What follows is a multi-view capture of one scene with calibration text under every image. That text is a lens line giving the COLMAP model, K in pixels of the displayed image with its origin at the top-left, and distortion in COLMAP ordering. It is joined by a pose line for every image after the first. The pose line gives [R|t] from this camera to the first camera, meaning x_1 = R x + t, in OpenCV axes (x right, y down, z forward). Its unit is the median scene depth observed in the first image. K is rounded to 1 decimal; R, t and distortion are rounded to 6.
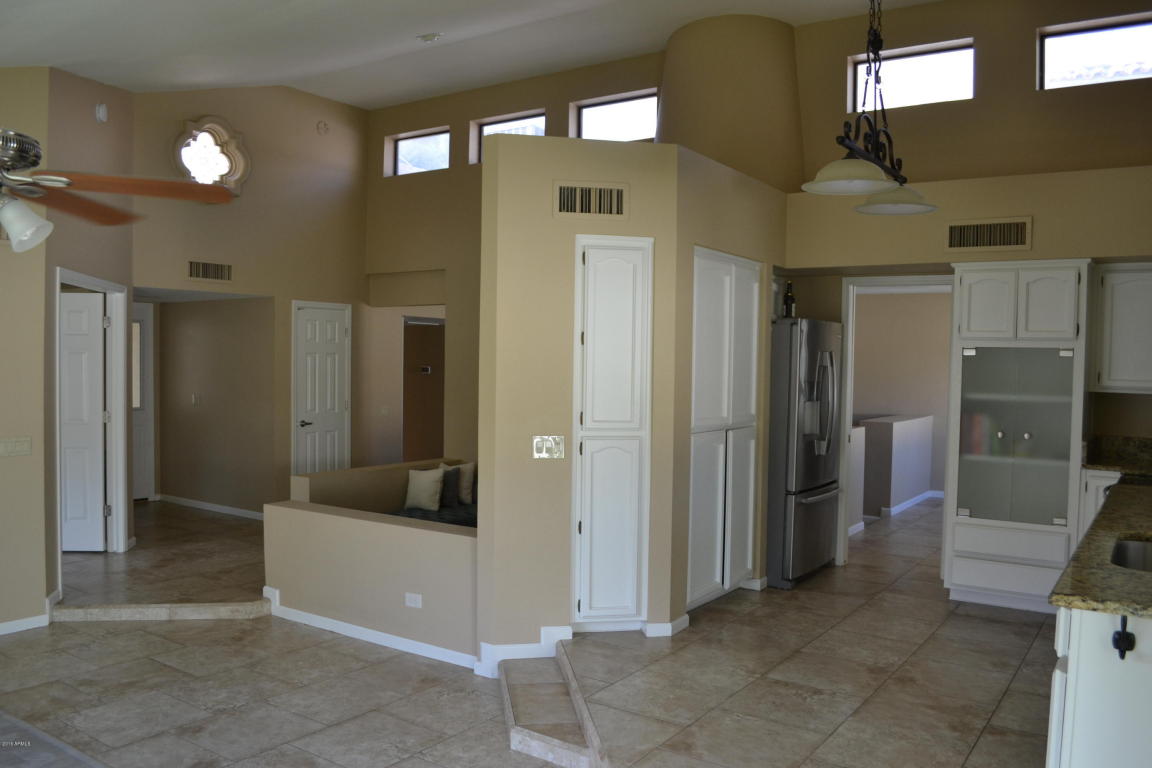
lens RADIAL K [[917.1, 0, 566.2], [0, 917.1, 393.0], [0, 0, 1]] dist [-0.081608, 0.008421]
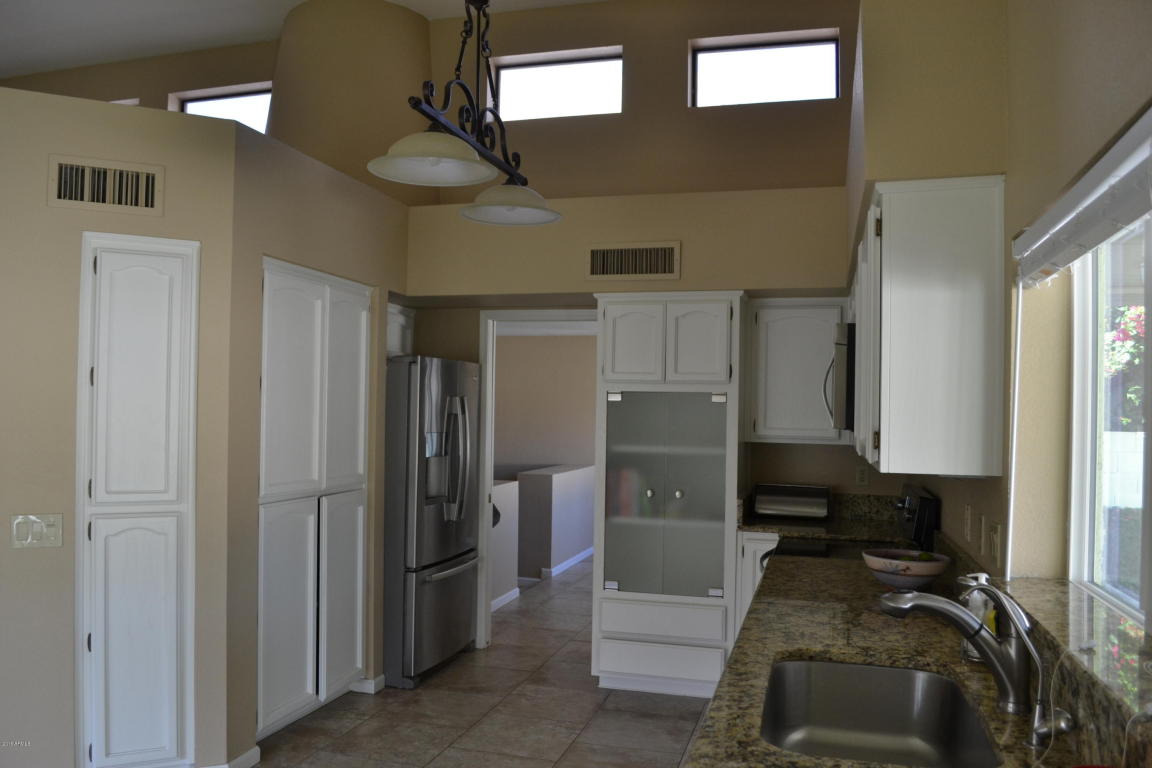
lens RADIAL K [[917.1, 0, 558.9], [0, 917.1, 394.8], [0, 0, 1]] dist [-0.081608, 0.008421]
pose [[0.949489, 0.004361, 0.313770, 0.130637], [0.010771, 0.998861, -0.046477, -0.008064], [-0.313615, 0.047509, 0.948361, 0.201819]]
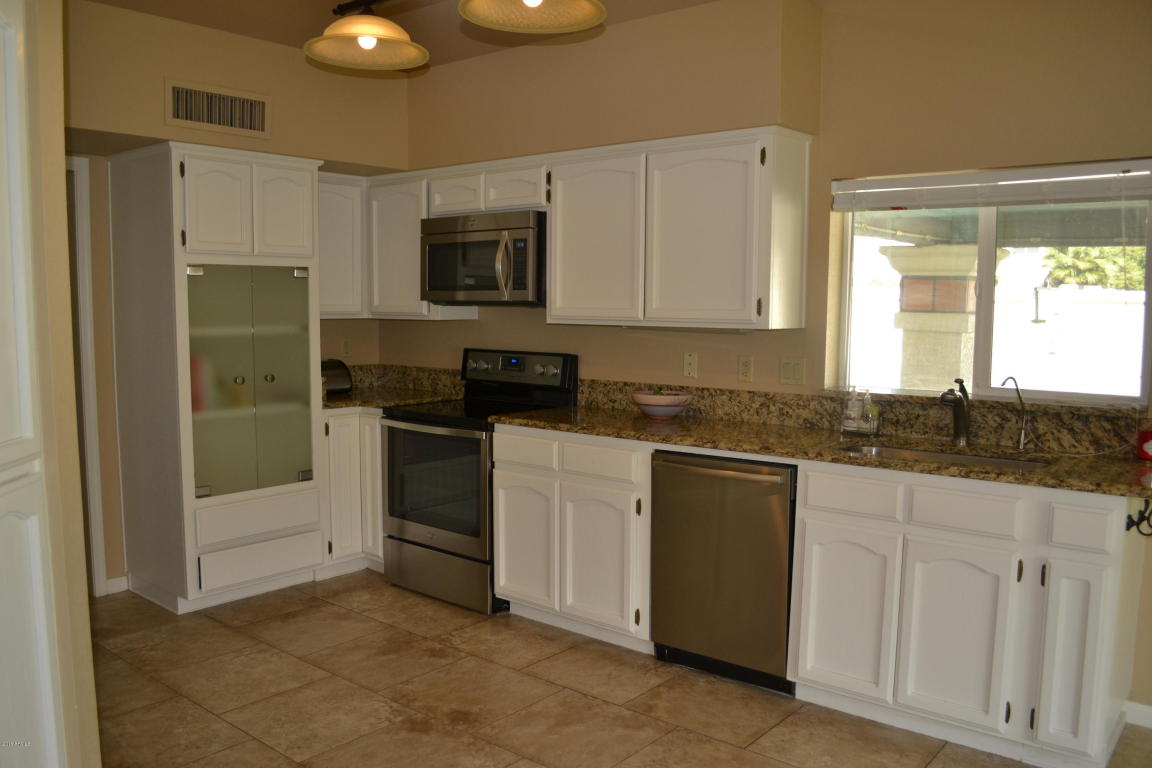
lens RADIAL K [[917.1, 0, 564.7], [0, 917.1, 396.6], [0, 0, 1]] dist [-0.081608, 0.008421]
pose [[0.108692, -0.120986, 0.986685, -0.256004], [0.032989, 0.992458, 0.118060, -0.022392], [-0.993528, 0.019717, 0.111864, 0.665314]]
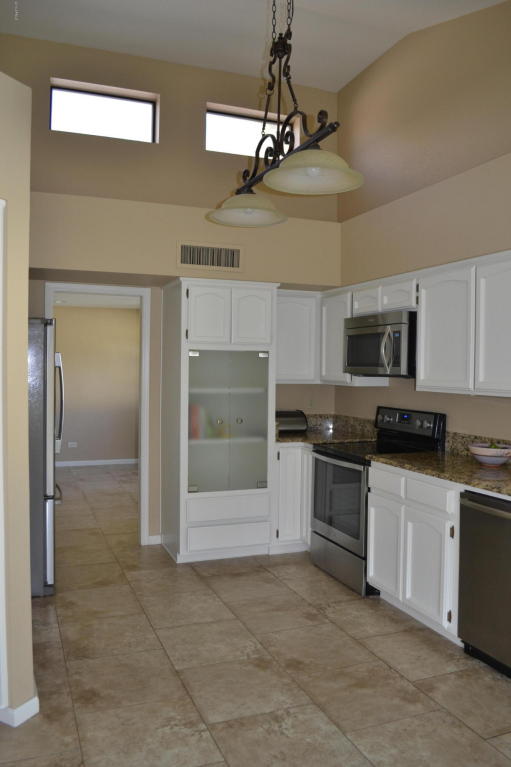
lens RADIAL K [[610.6, 0, 251.7], [0, 610.6, 377.4], [0, 0, 1]] dist [-0.081608, 0.008421]
pose [[0.567938, -0.026643, 0.822640, -0.179719], [0.029420, 0.999494, 0.012059, -0.023030], [-0.822545, 0.017354, 0.568435, 0.510524]]
